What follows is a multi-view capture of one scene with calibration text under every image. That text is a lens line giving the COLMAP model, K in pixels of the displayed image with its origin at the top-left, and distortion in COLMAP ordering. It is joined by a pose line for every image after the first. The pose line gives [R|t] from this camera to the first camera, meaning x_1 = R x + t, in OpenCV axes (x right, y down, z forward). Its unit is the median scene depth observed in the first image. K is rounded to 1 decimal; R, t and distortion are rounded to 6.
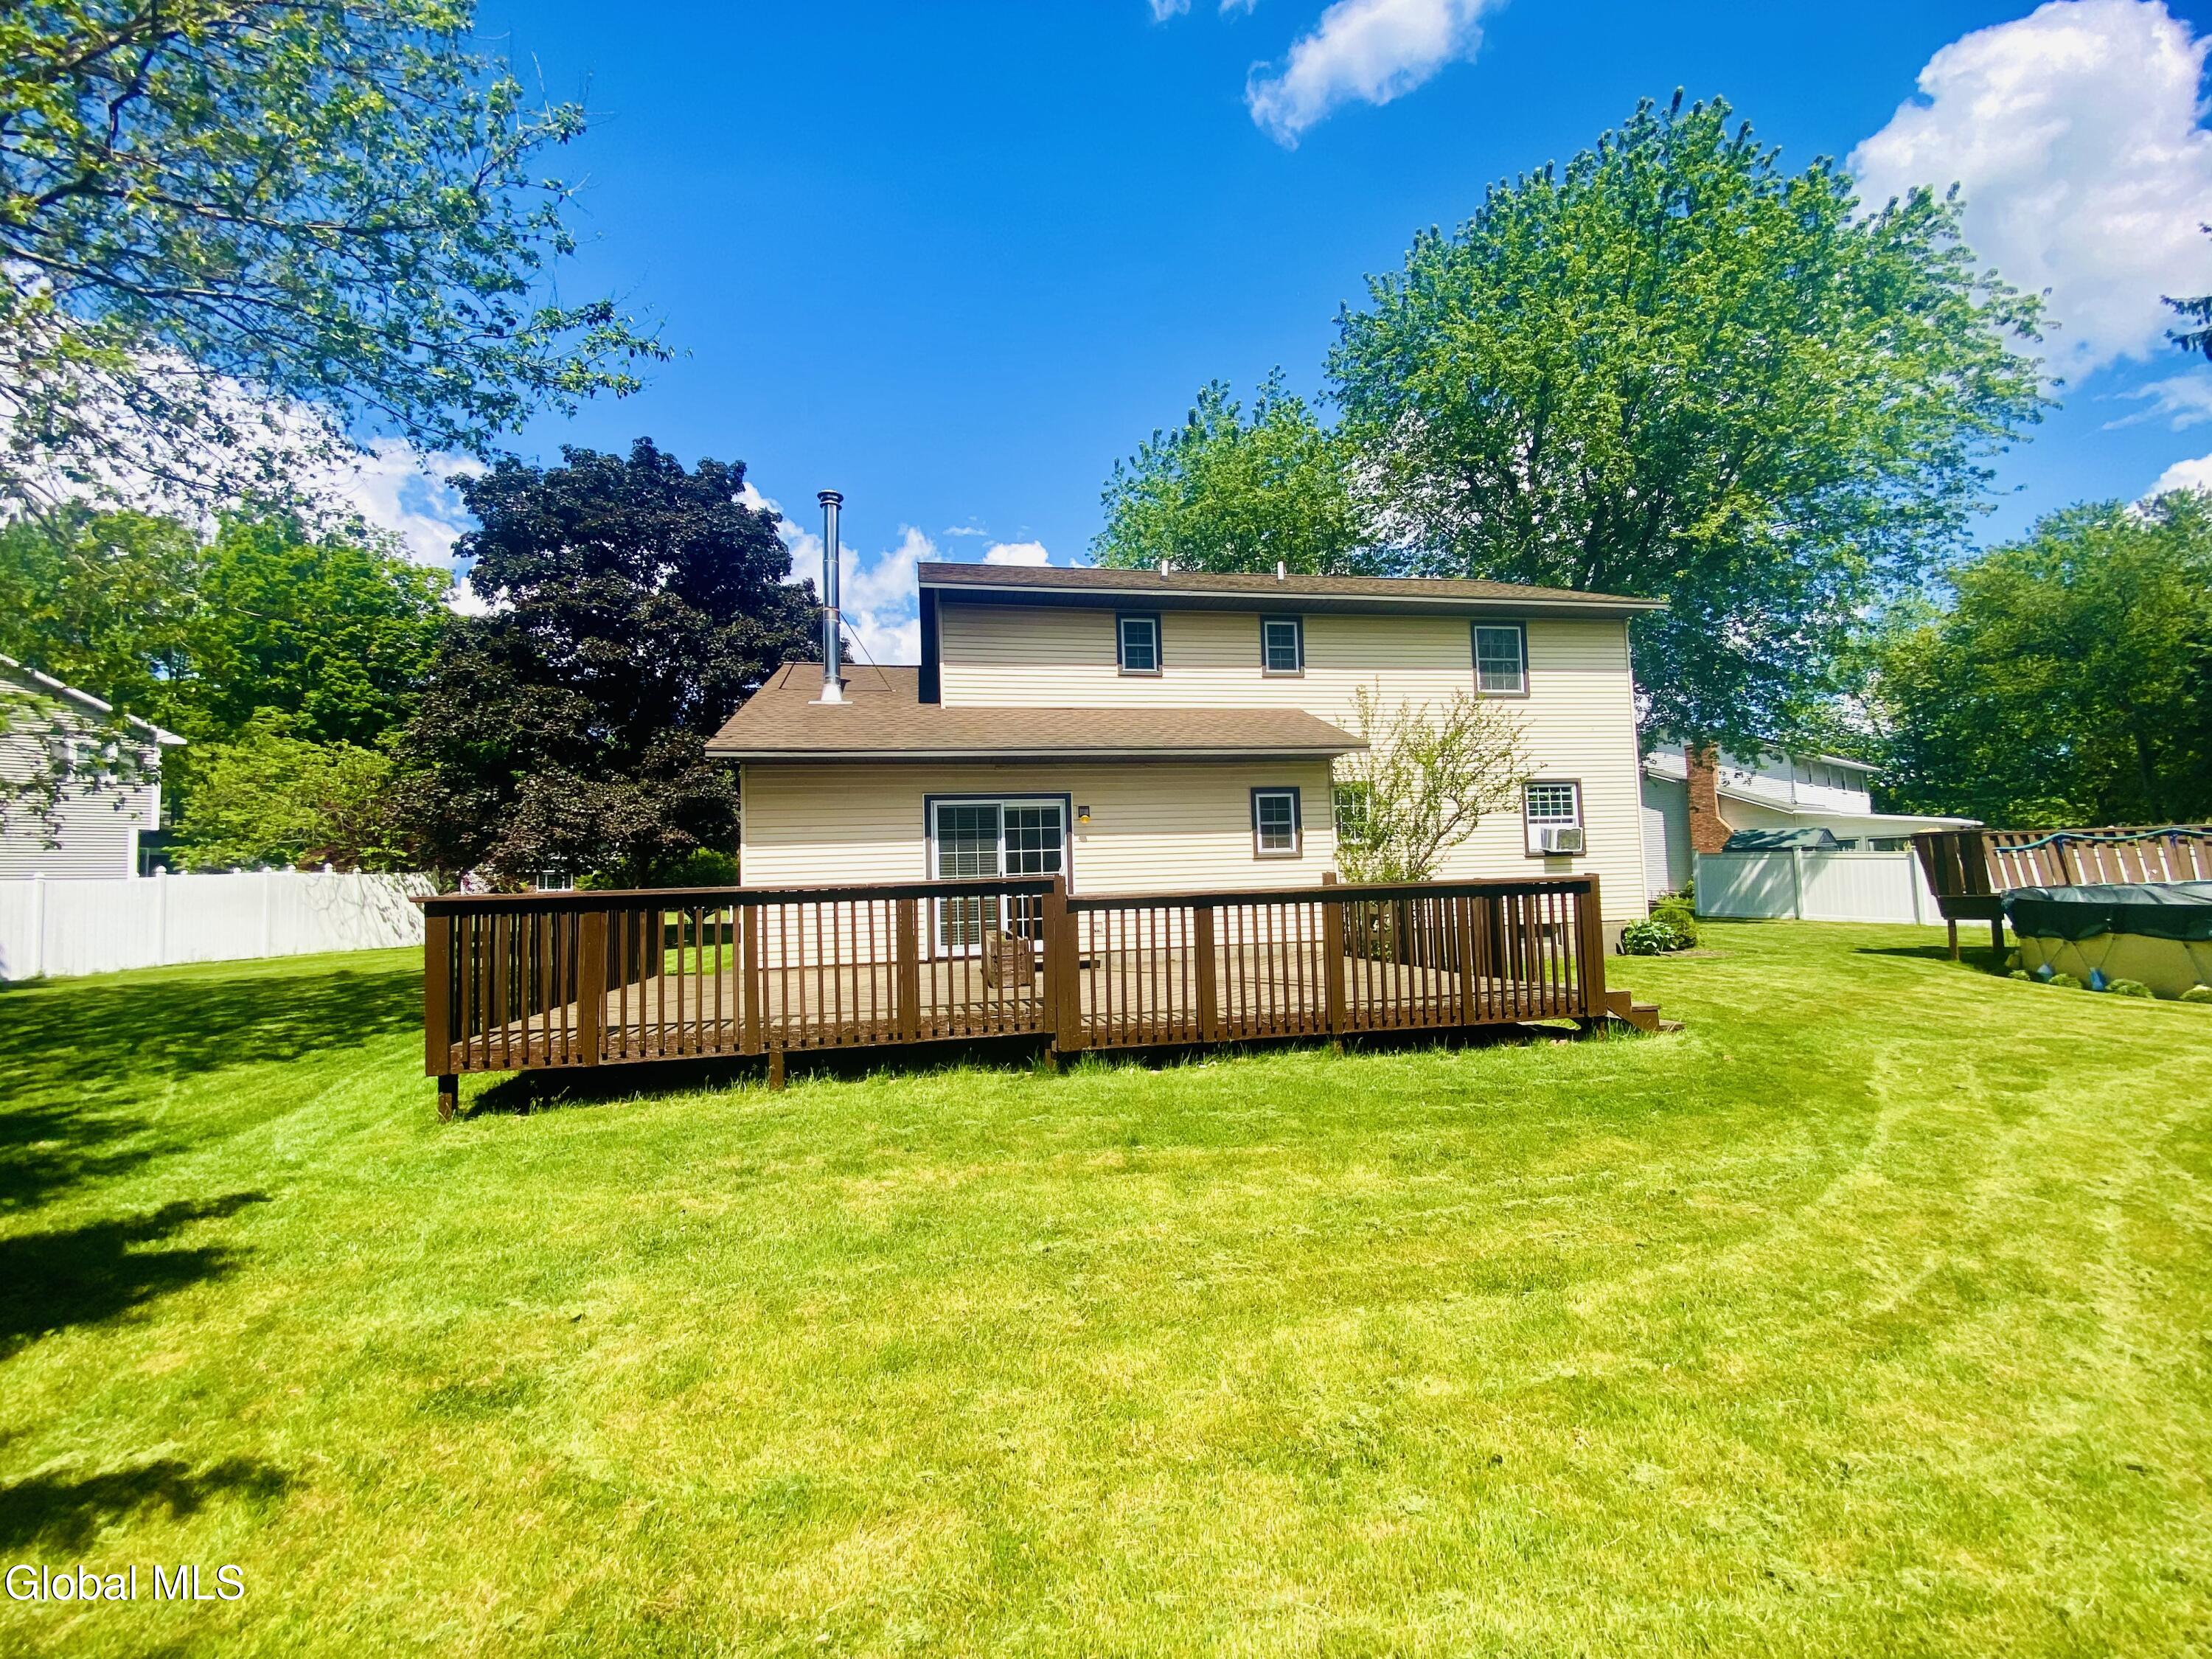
lens RADIAL K [[903.2, 0, 1086.6], [0, 903.2, 826.2], [0, 0, 1]] dist [-0.000186, -0.010086]
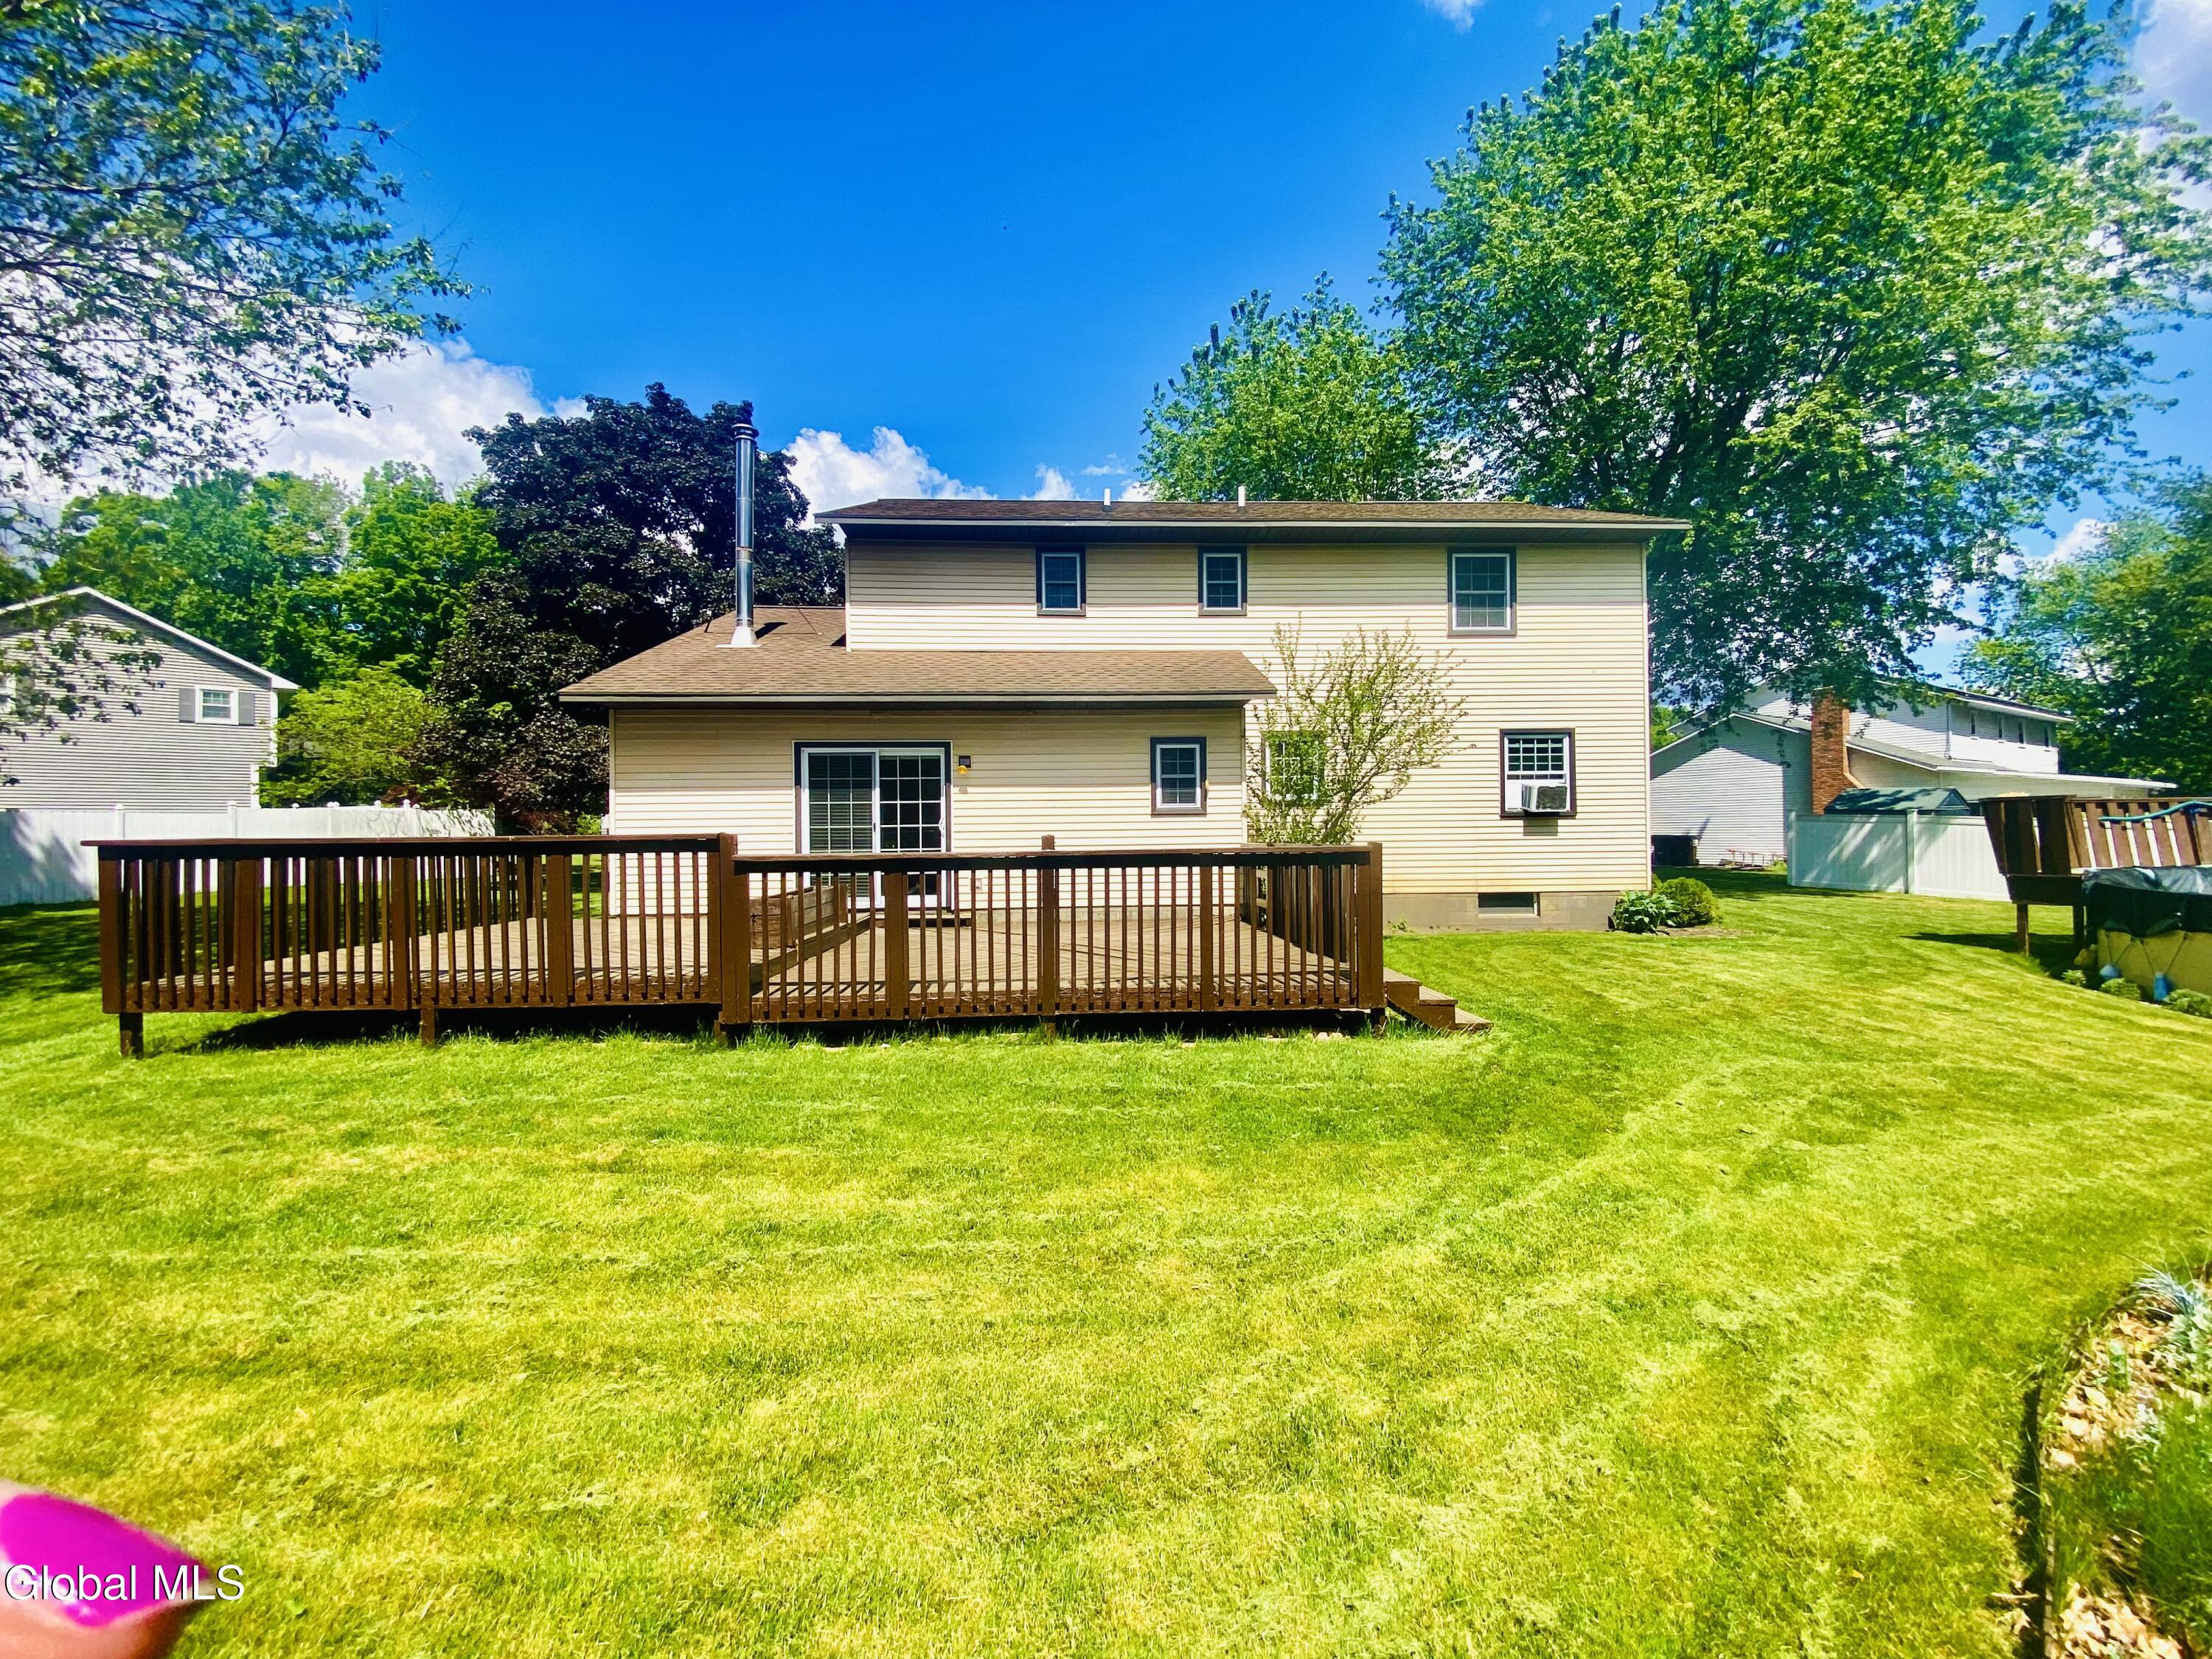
lens RADIAL K [[903.2, 0, 1089.3], [0, 903.2, 826.0], [0, 0, 1]] dist [-0.000186, -0.010086]
pose [[0.990397, 0.020725, -0.136693, 0.220815], [-0.012535, 0.998089, 0.060511, -0.006153], [0.137686, -0.058216, 0.988764, 0.068424]]
